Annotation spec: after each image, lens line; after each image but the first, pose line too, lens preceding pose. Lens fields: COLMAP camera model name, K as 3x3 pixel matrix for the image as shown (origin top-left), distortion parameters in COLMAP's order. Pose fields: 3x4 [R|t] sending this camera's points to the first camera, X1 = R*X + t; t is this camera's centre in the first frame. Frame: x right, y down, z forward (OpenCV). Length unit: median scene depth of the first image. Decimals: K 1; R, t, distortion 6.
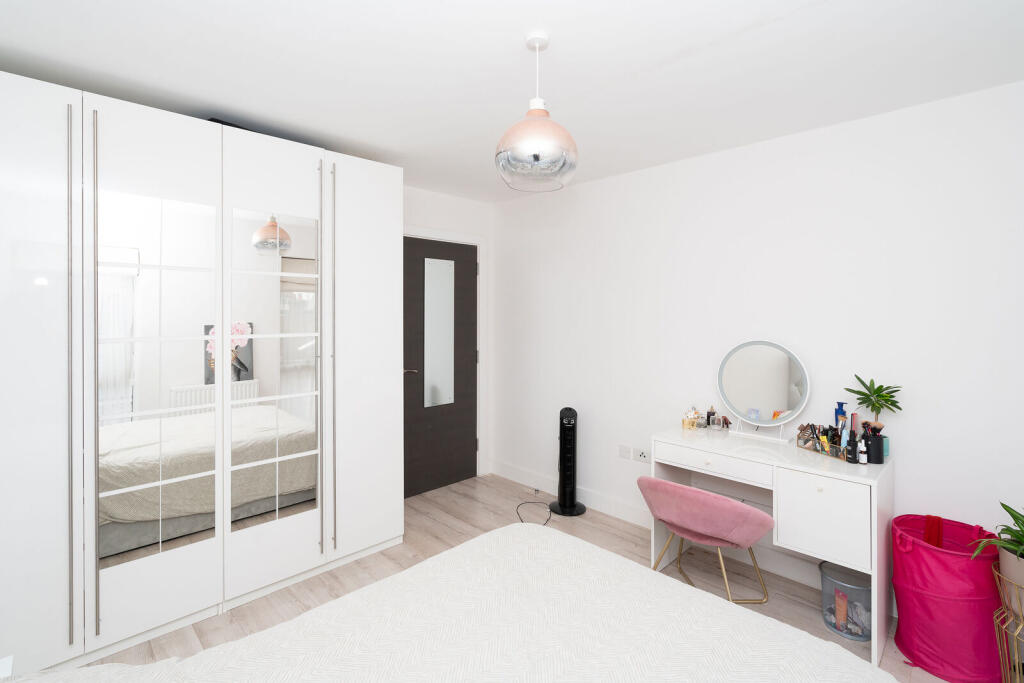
lens RADIAL K [[478.2, 0, 510.1], [0, 478.2, 308.3], [0, 0, 1]] dist [0.000481, 0.000379]
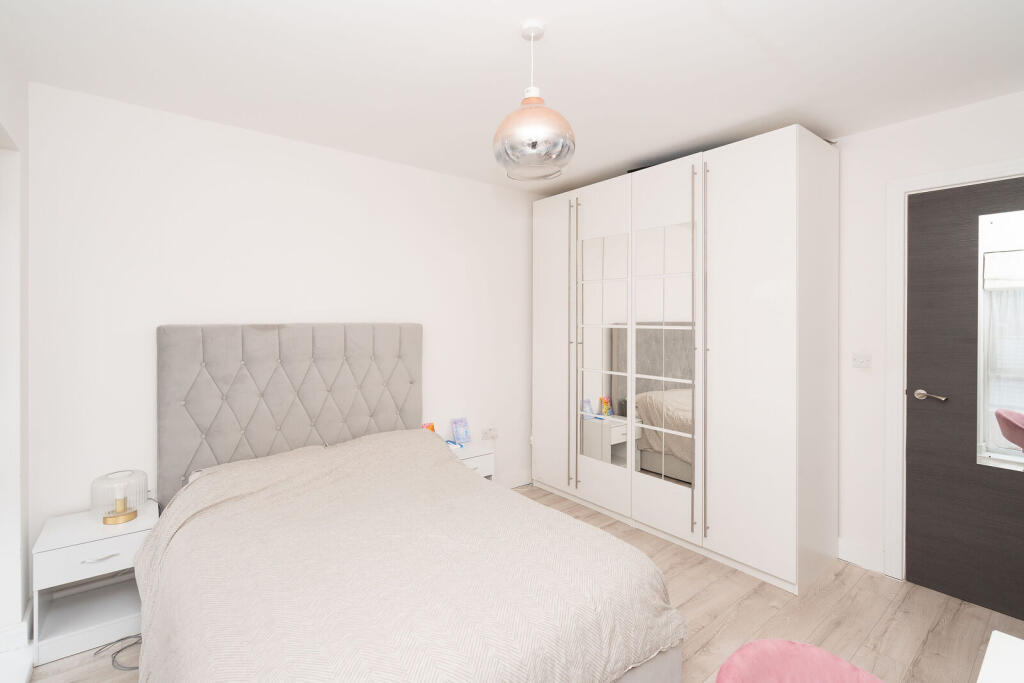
lens RADIAL K [[479.6, 0, 511.8], [0, 479.6, 320.7], [0, 0, 1]] dist [-0.000164, 0.000202]
pose [[-0.102001, 0.003508, -0.994778, 0.572469], [0.001293, 0.999993, 0.003393, 0.027644], [0.994783, -0.000940, -0.102005, 0.565930]]
